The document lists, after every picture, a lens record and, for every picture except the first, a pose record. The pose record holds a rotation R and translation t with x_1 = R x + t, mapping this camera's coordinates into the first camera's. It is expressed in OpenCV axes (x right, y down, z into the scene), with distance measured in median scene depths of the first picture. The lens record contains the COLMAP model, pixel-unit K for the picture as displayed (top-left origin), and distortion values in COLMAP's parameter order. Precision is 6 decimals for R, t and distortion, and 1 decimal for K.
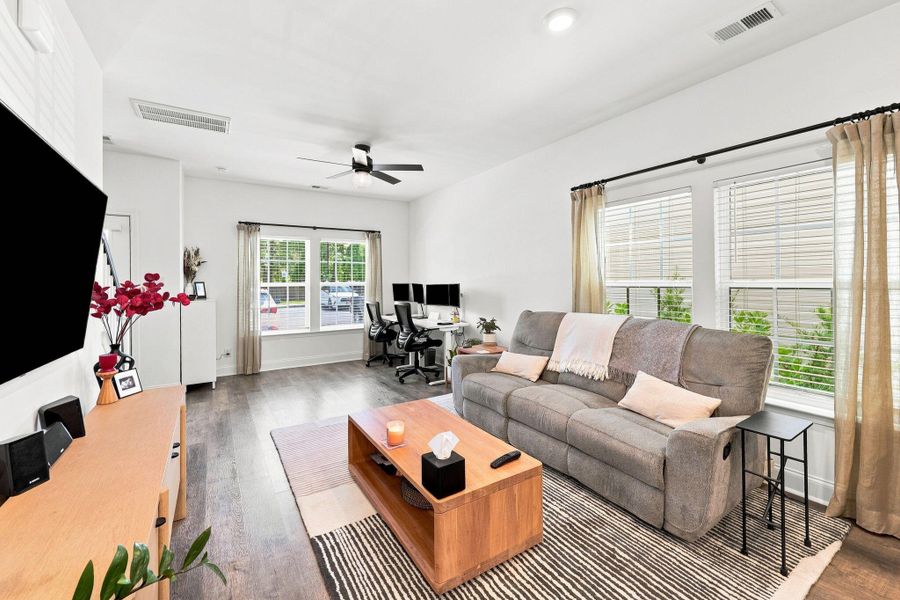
lens RADIAL K [[374.0, 0, 447.1], [0, 374.0, 284.5], [0, 0, 1]] dist [-0.002537, 0.000049]
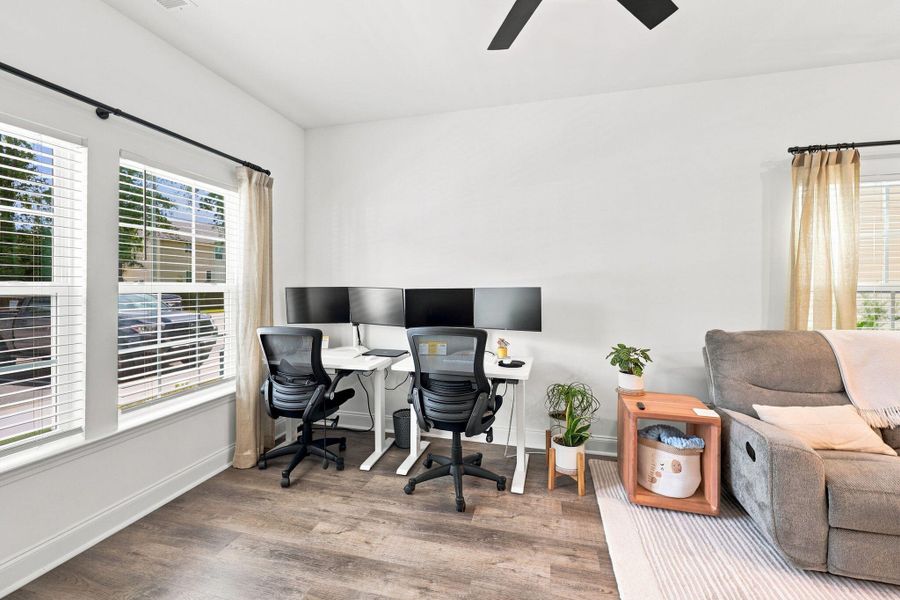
lens RADIAL K [[374.0, 0, 451.9], [0, 374.0, 287.6], [0, 0, 1]] dist [-0.002537, 0.000049]
pose [[0.722863, 0.002279, 0.690987, -0.454025], [0.002196, 0.999982, -0.005596, 0.000548], [-0.690988, 0.005562, 0.722845, 0.722440]]
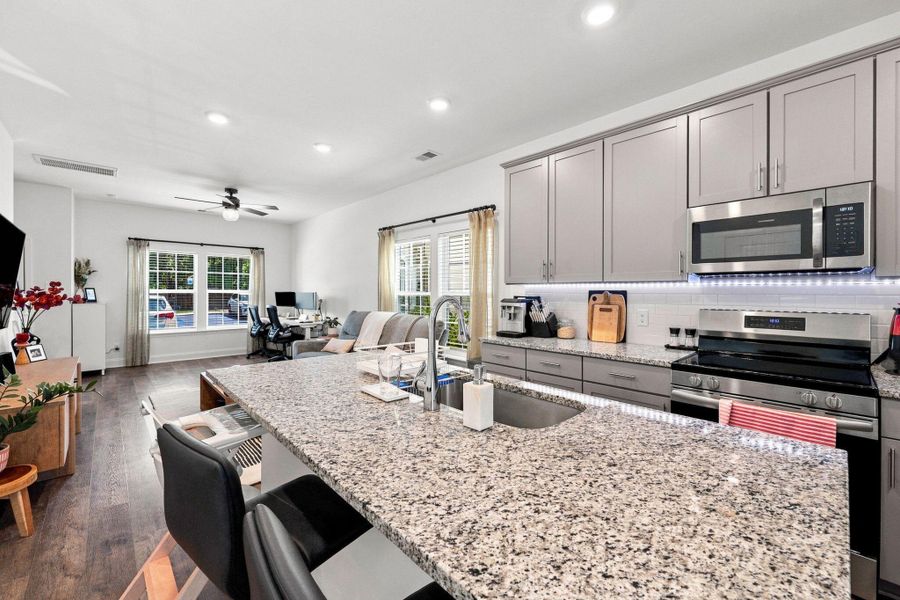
lens RADIAL K [[374.0, 0, 453.5], [0, 374.0, 296.4], [0, 0, 1]] dist [-0.002537, 0.000049]
pose [[0.982159, 0.010482, 0.187761, 0.273104], [-0.011355, 0.999929, 0.003575, 0.003208], [-0.187710, -0.005643, 0.982208, -0.417810]]
